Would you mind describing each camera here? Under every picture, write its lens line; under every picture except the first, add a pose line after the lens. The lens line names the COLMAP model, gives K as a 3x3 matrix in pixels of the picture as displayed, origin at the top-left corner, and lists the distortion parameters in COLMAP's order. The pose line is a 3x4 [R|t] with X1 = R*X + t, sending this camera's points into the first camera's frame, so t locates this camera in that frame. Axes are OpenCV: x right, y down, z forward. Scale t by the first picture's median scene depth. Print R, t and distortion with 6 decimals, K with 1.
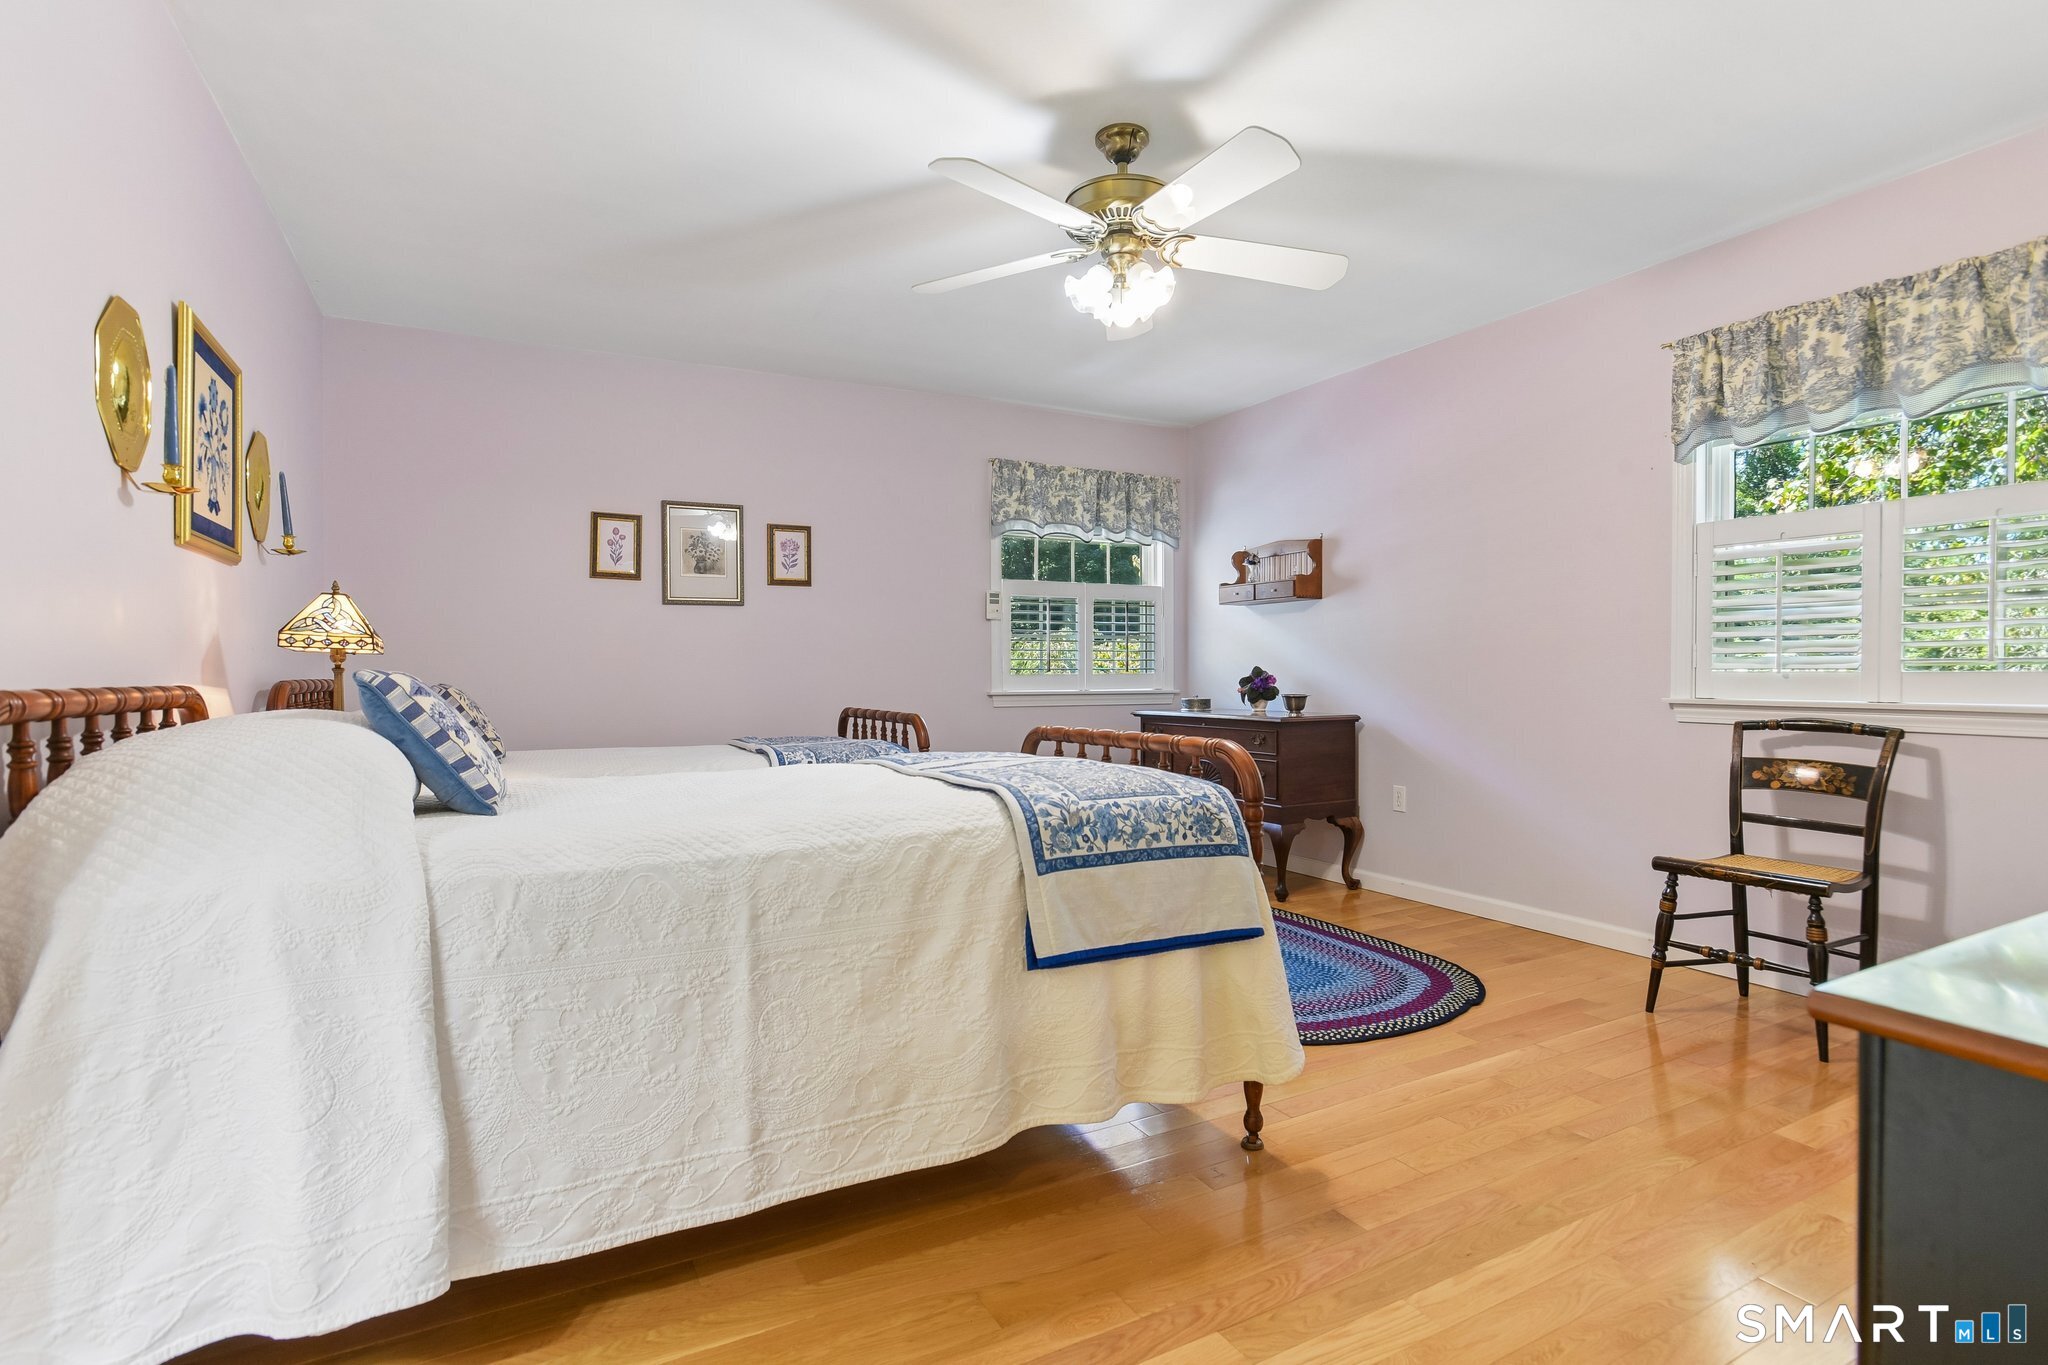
lens RADIAL K [[992.3, 0, 1017.5], [0, 992.3, 691.3], [0, 0, 1]] dist [-0.034587, 0.012074]
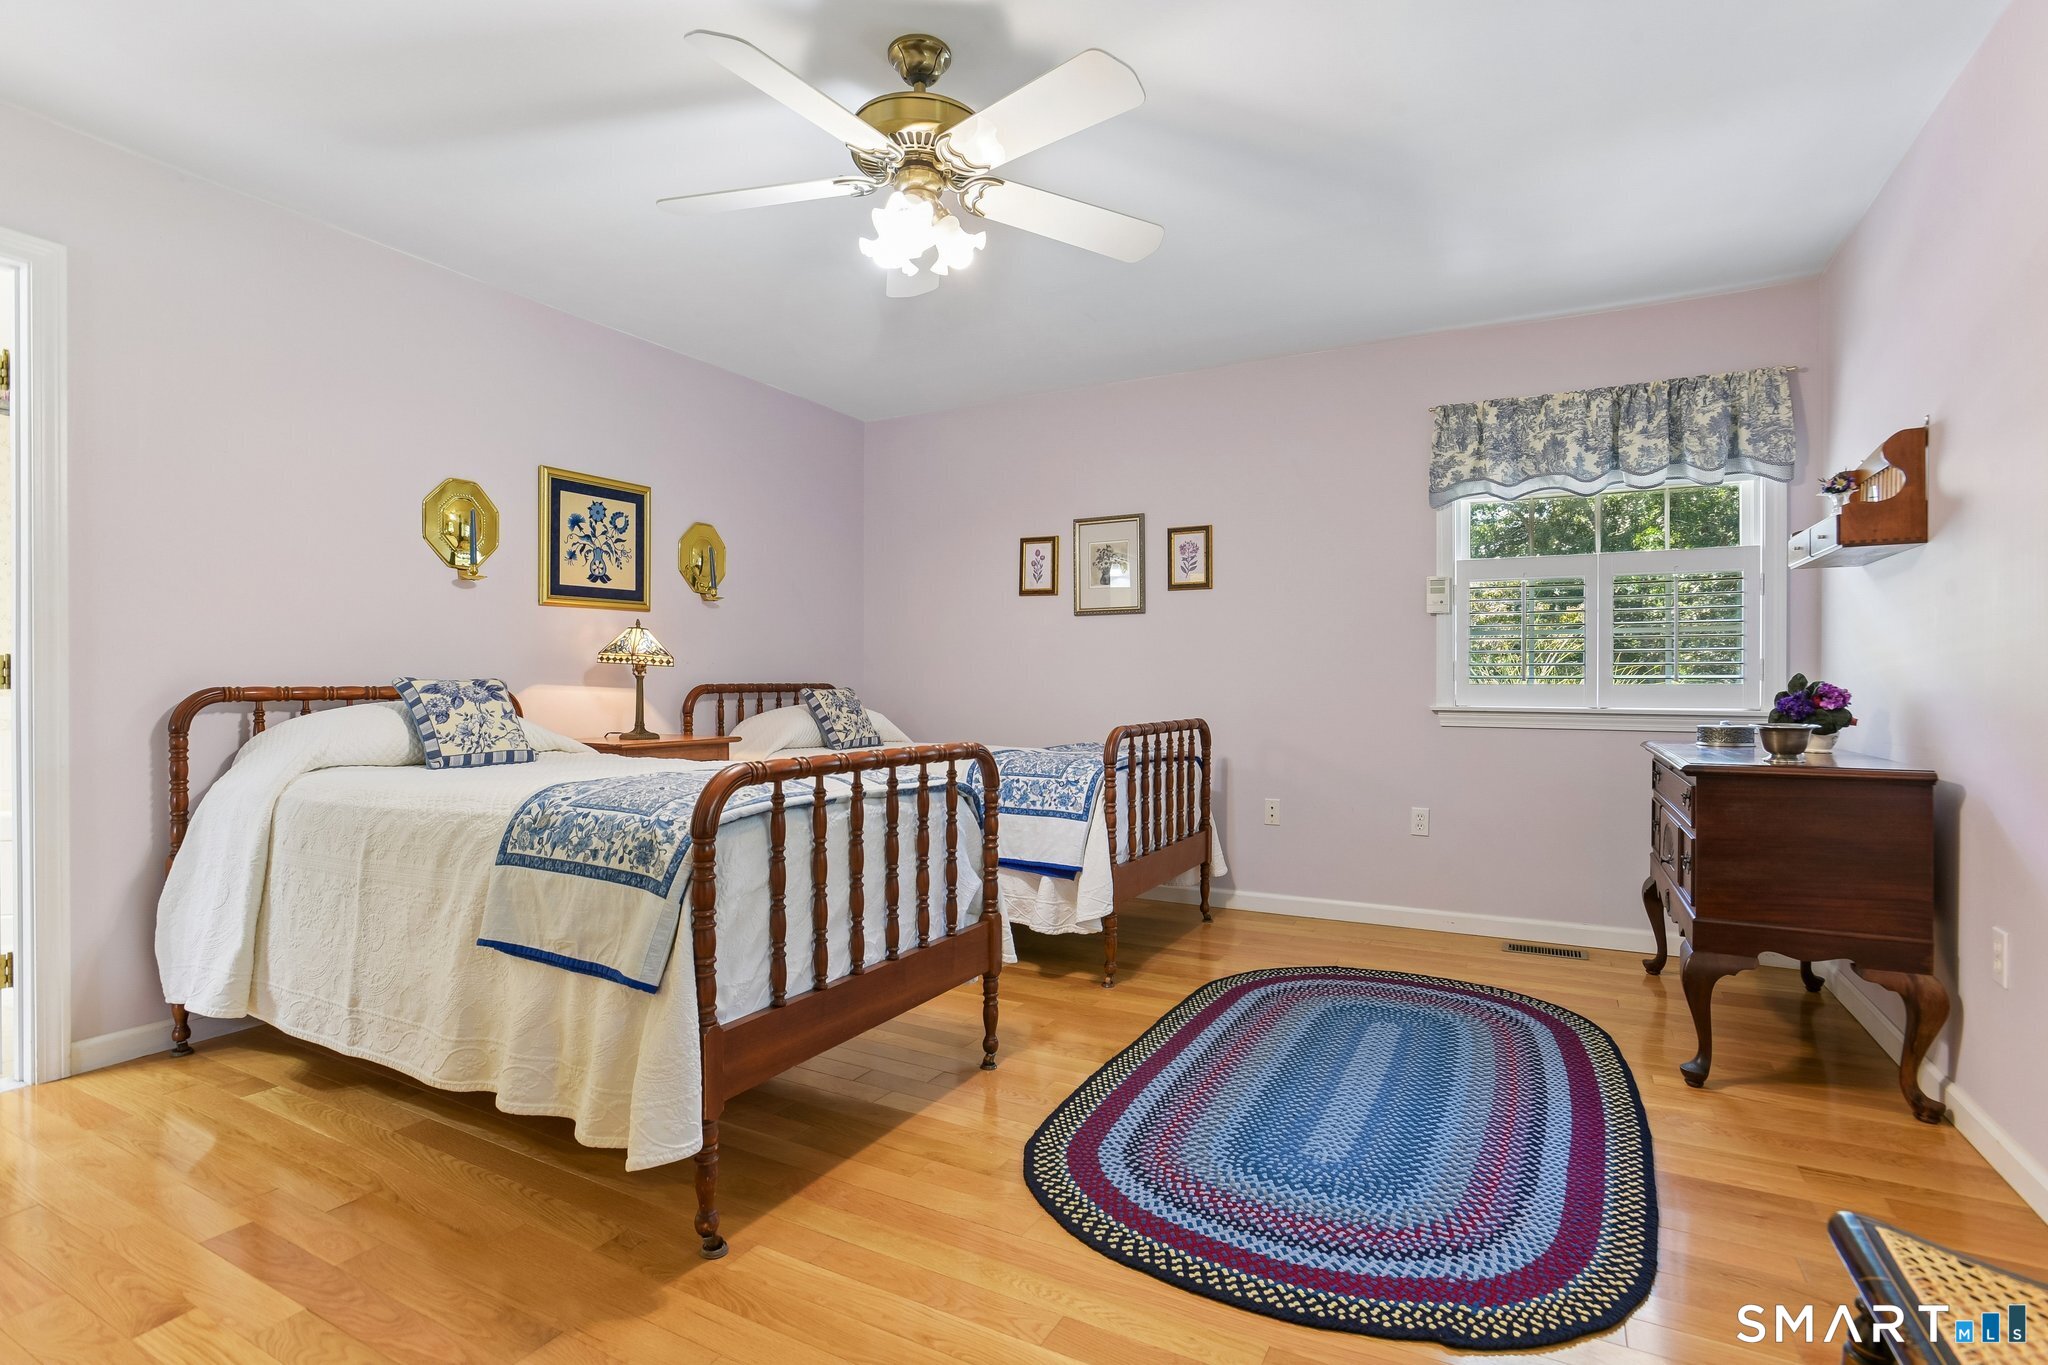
lens RADIAL K [[992.3, 0, 1016.6], [0, 992.3, 670.3], [0, 0, 1]] dist [-0.034587, 0.012074]
pose [[0.552765, -0.000609, -0.833337, 0.492513], [-0.020843, 0.999677, -0.014556, -0.011150], [0.833077, 0.025415, 0.552573, 0.340225]]
